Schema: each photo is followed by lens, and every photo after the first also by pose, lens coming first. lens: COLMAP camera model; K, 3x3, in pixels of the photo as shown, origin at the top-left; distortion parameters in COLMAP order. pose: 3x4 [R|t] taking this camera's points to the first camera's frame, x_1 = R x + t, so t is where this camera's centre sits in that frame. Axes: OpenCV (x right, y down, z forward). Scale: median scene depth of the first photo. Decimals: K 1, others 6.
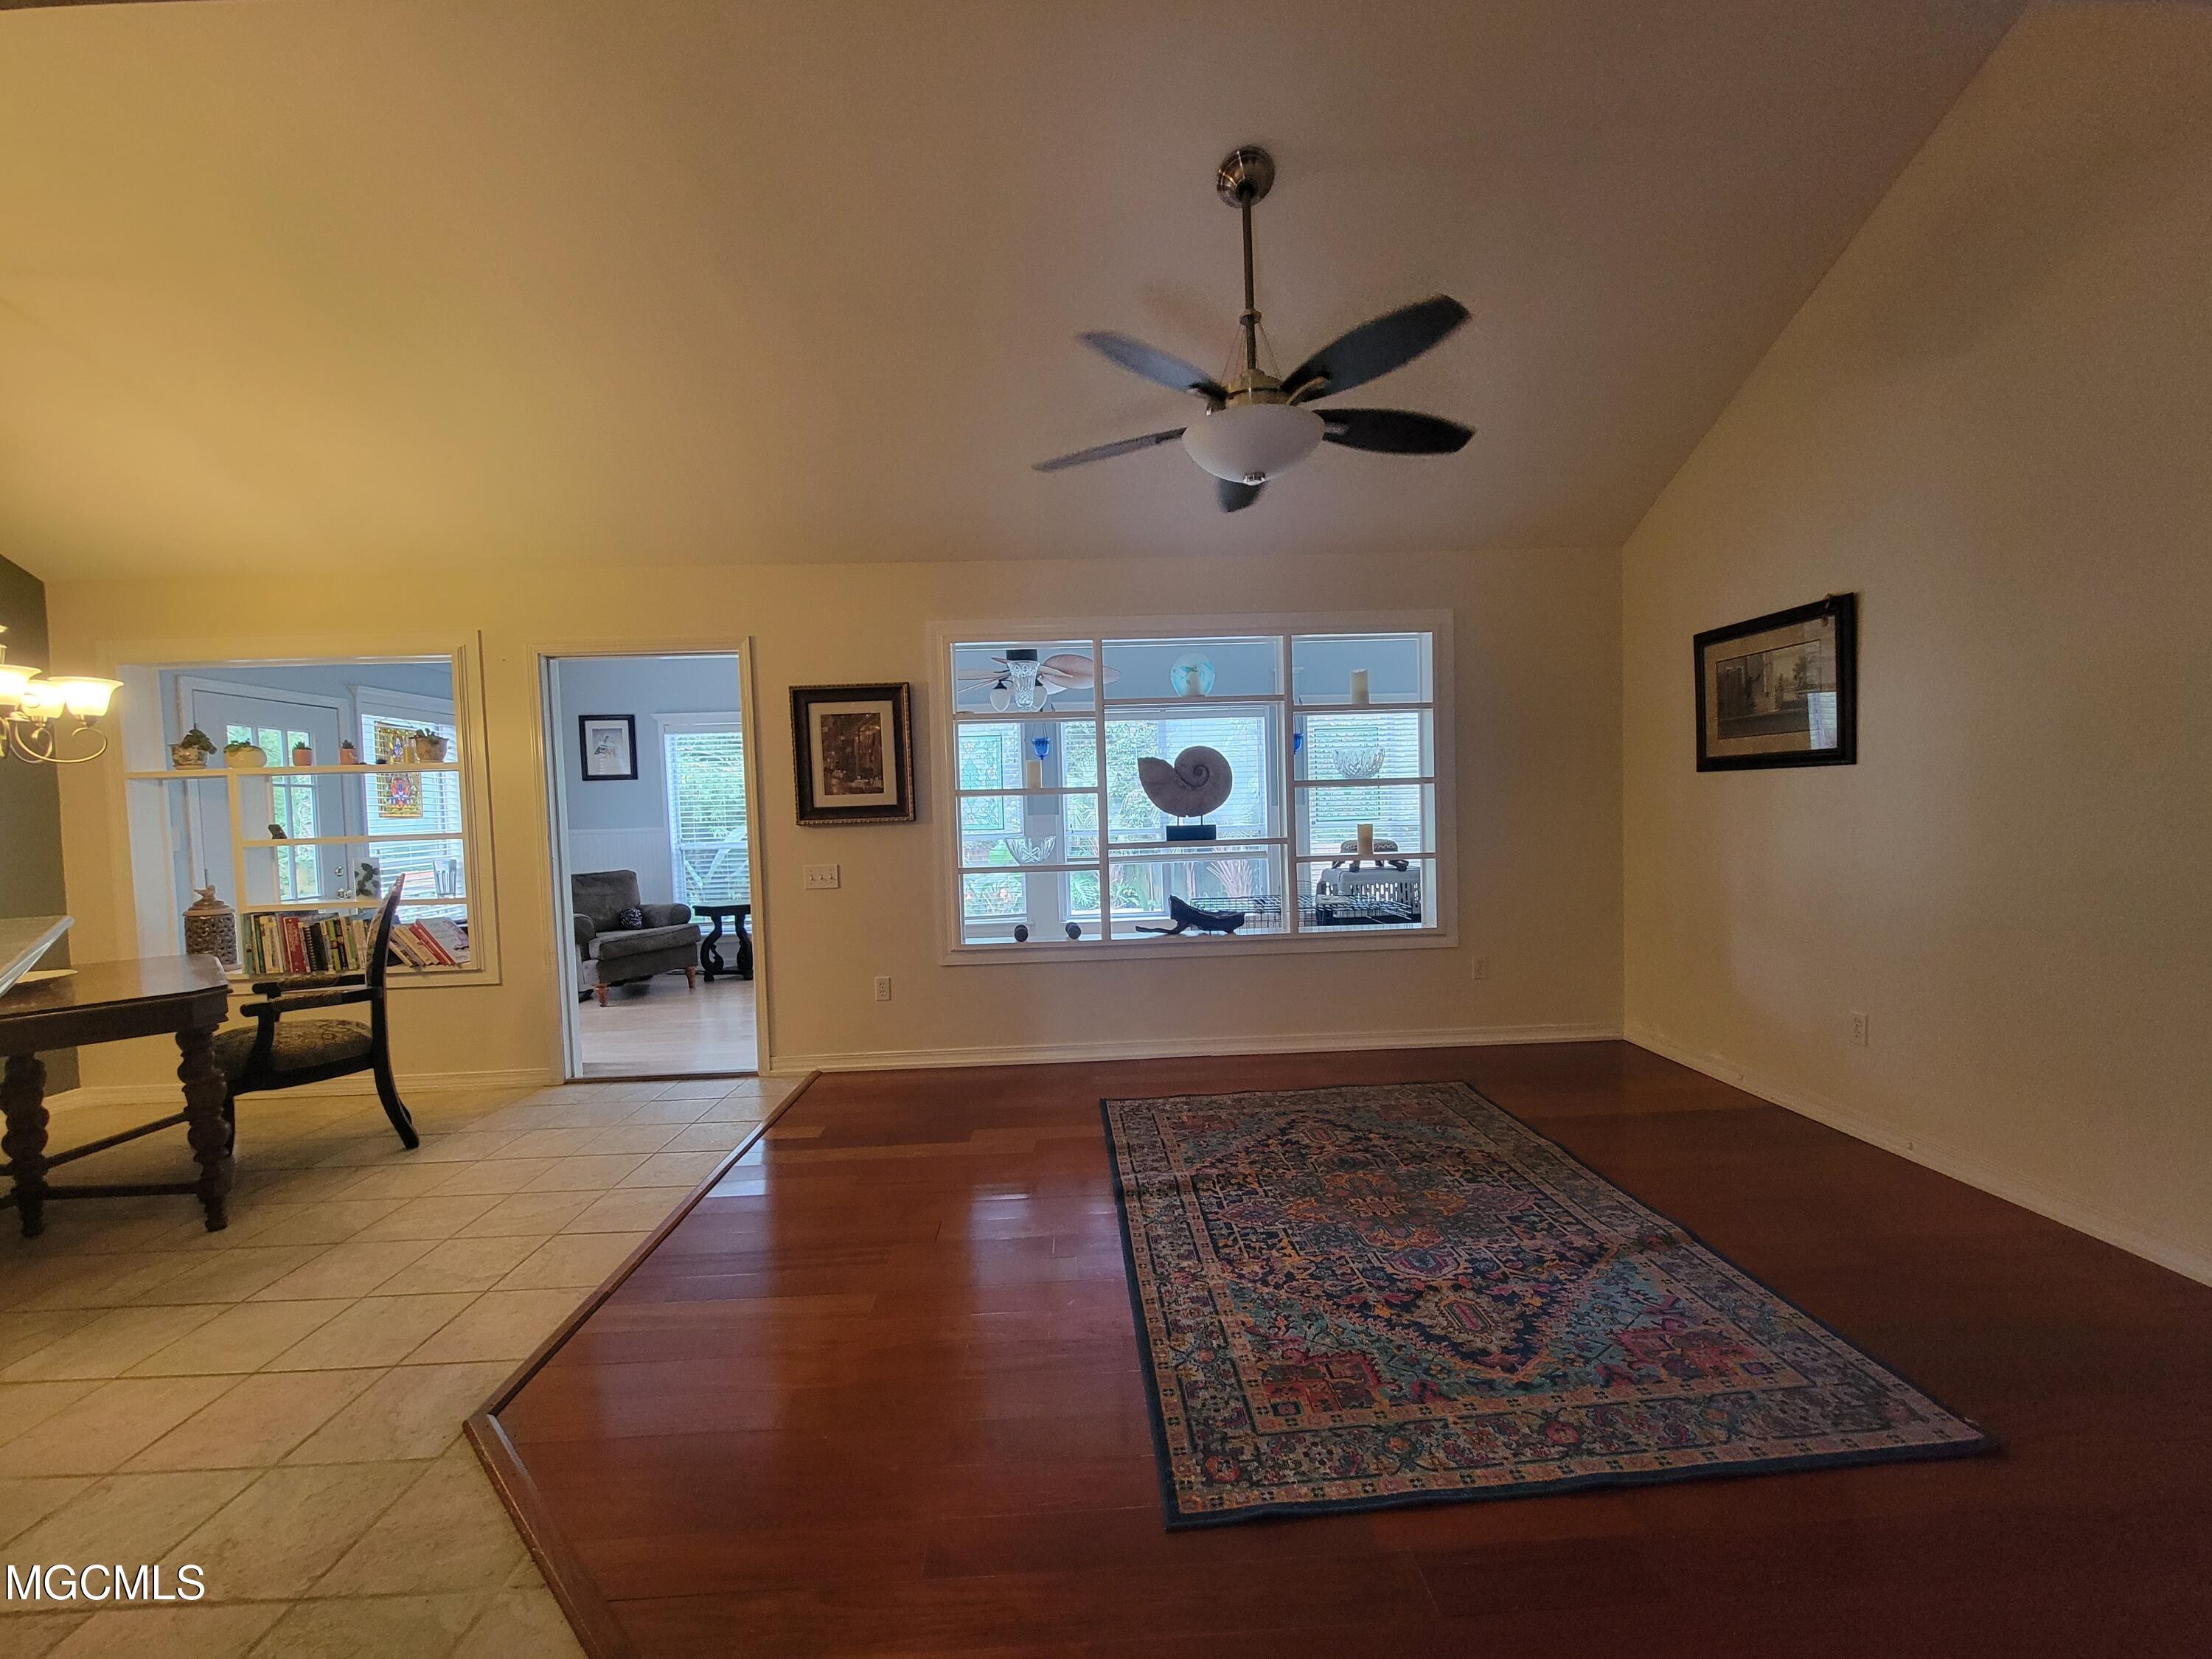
lens RADIAL K [[901.7, 0, 1110.1], [0, 901.7, 840.5], [0, 0, 1]] dist [0.001685, -0.002942]
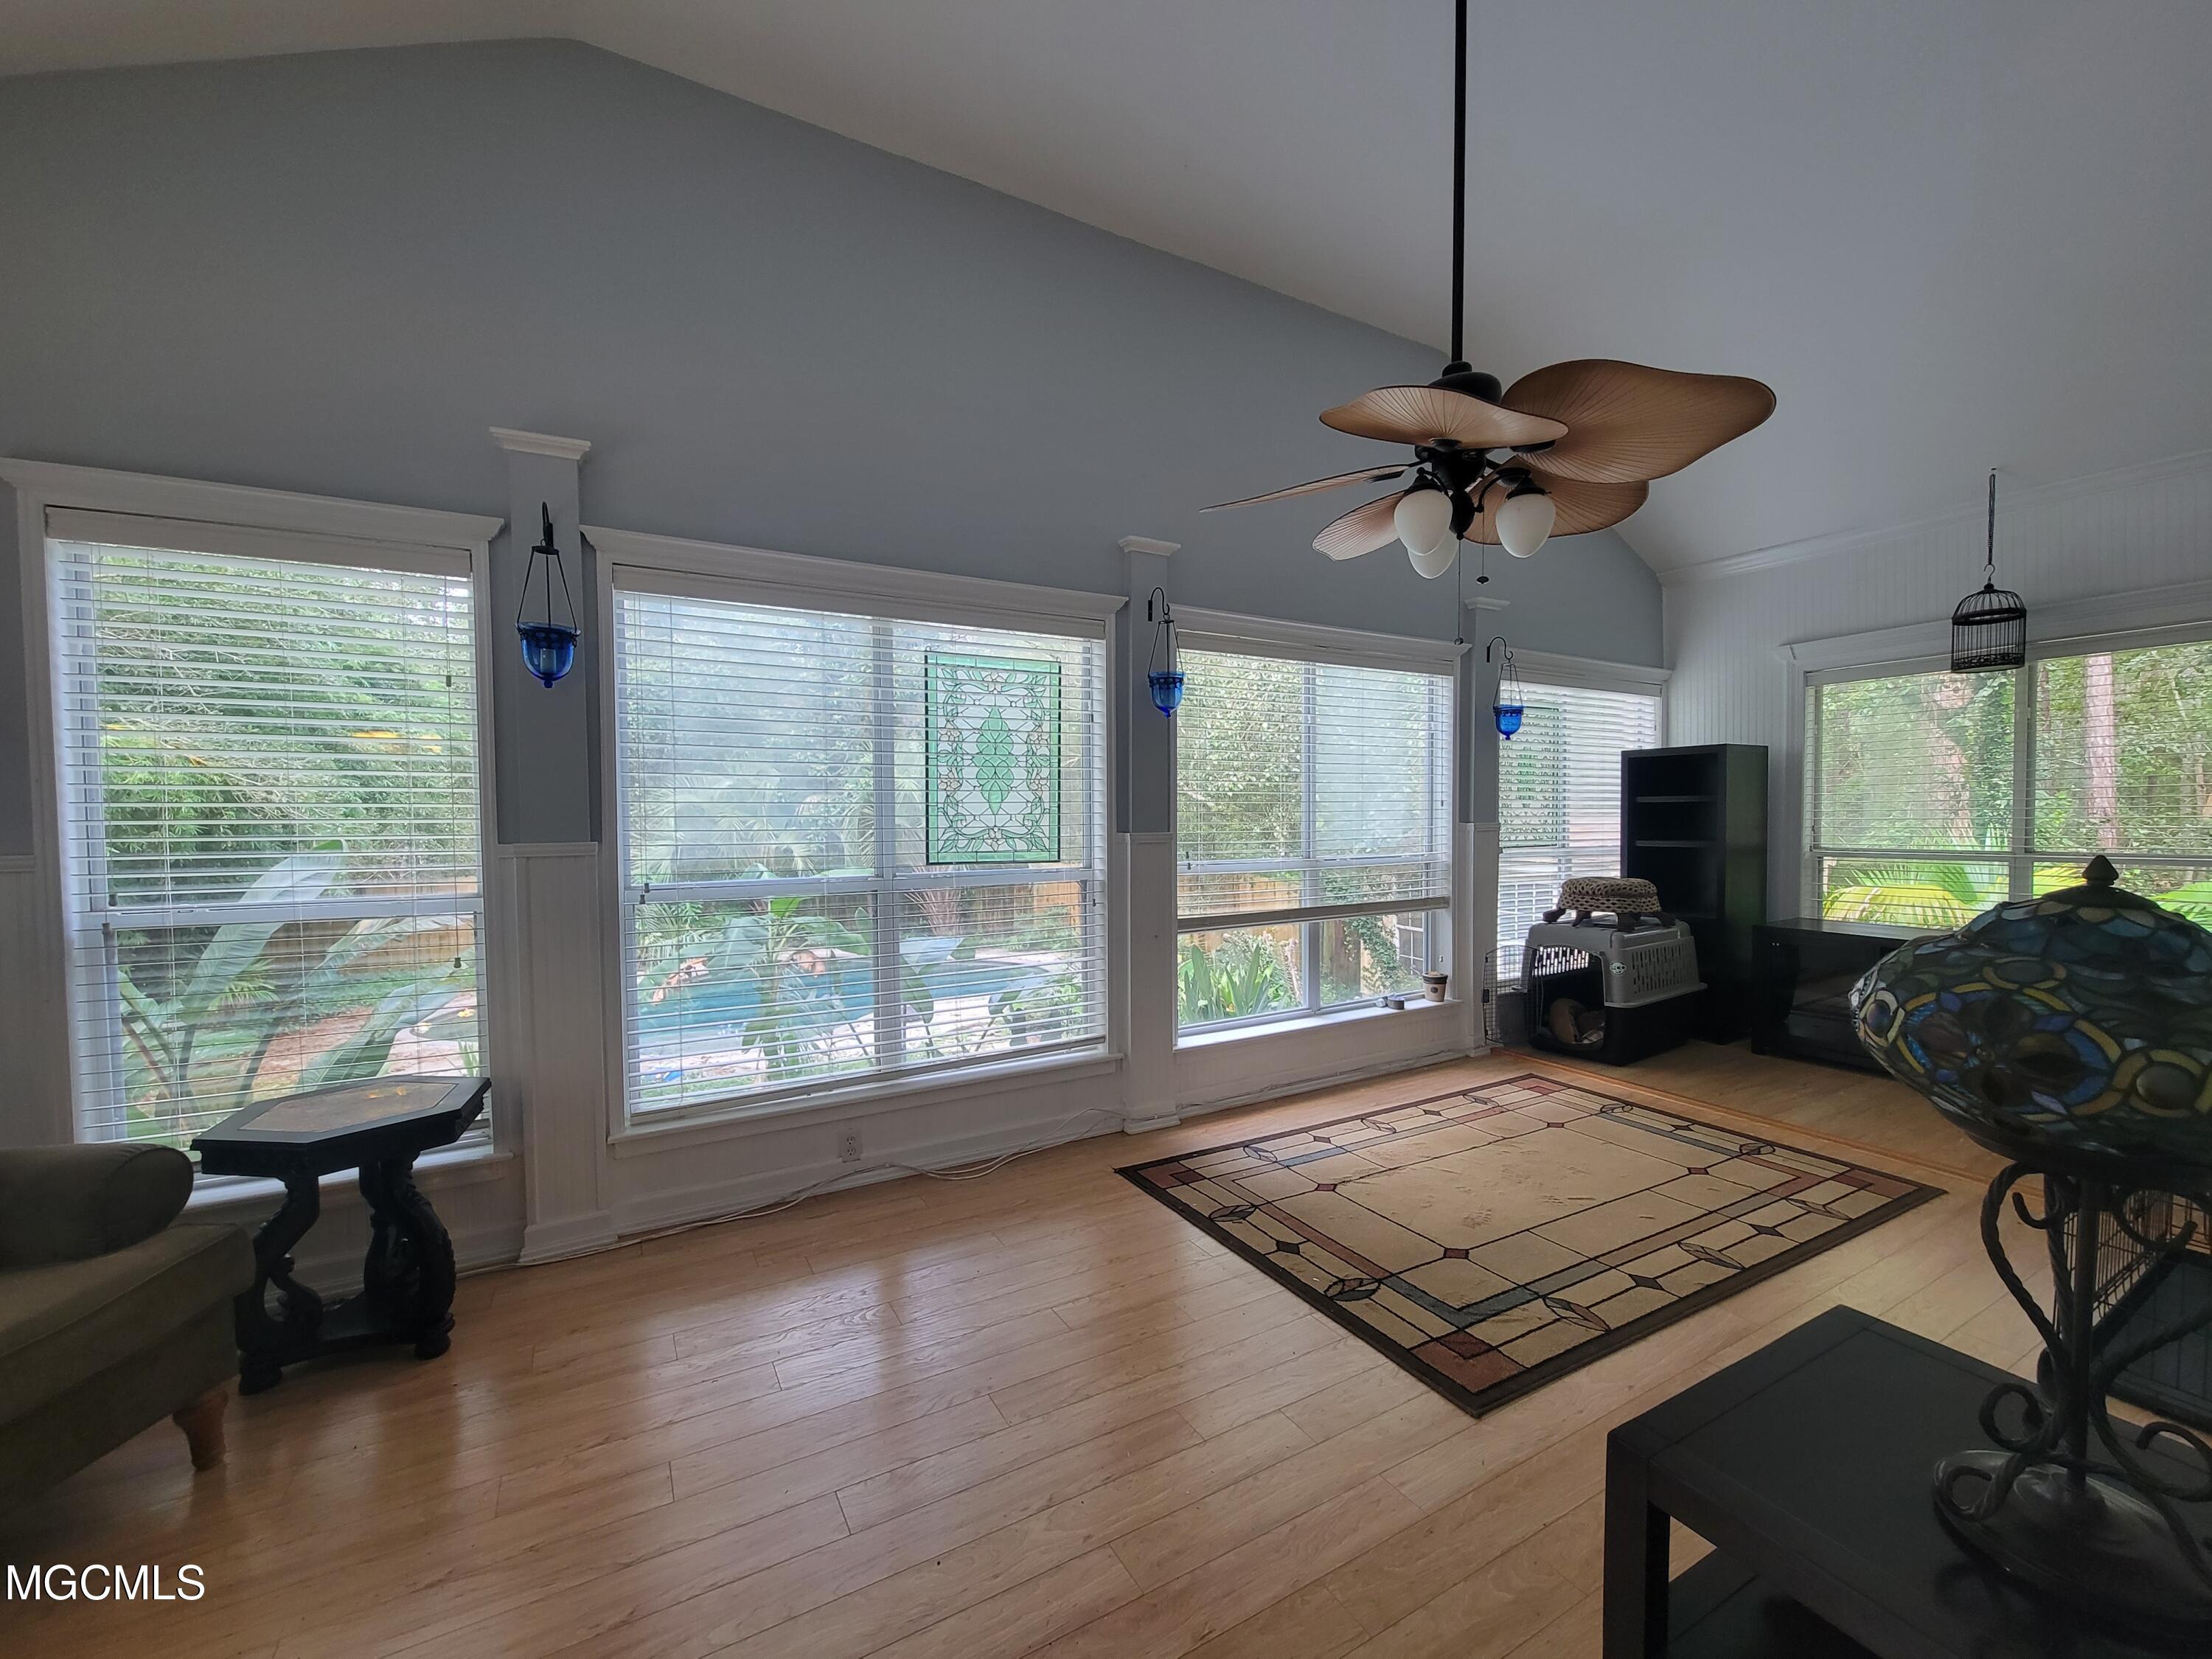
lens RADIAL K [[901.7, 0, 1110.1], [0, 901.7, 840.5], [0, 0, 1]] dist [0.001685, -0.002942]
pose [[0.889634, 0.007687, 0.456609, -0.675621], [-0.001494, 0.999902, -0.013922, -0.035891], [-0.456671, 0.011703, 0.889559, 1.234708]]
